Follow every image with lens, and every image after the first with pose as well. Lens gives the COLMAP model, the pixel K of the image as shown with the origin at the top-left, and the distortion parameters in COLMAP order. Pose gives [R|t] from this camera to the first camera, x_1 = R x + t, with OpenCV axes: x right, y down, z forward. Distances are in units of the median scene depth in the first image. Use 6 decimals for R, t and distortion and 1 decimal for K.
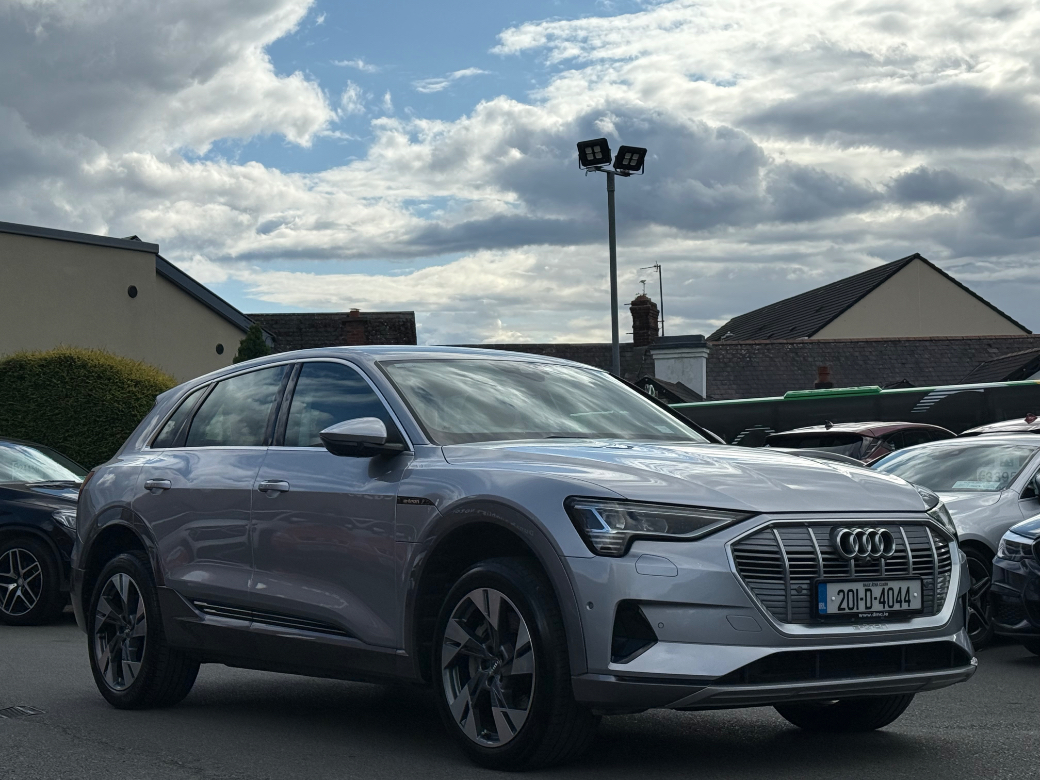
lens RADIAL K [[1842.2, 0, 520.0], [0, 1842.2, 390.0], [0, 0, 1]] dist [0.018863, 0.052506]
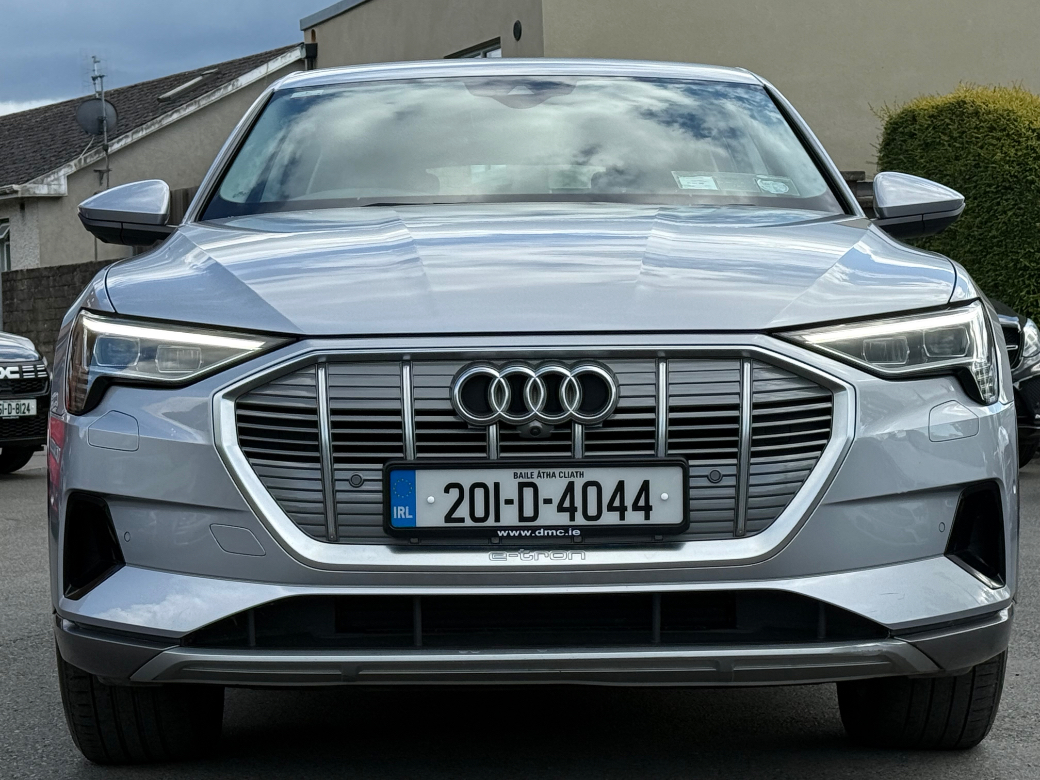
lens RADIAL K [[2497.2, 0, 520.0], [0, 2497.2, 390.0], [0, 0, 1]] dist [0.102505, 0.576499]
pose [[0.820236, 0.009977, -0.571938, 0.588417], [0.043986, 0.995788, 0.080452, 0.025409], [0.570331, -0.091147, 0.816342, 0.428428]]
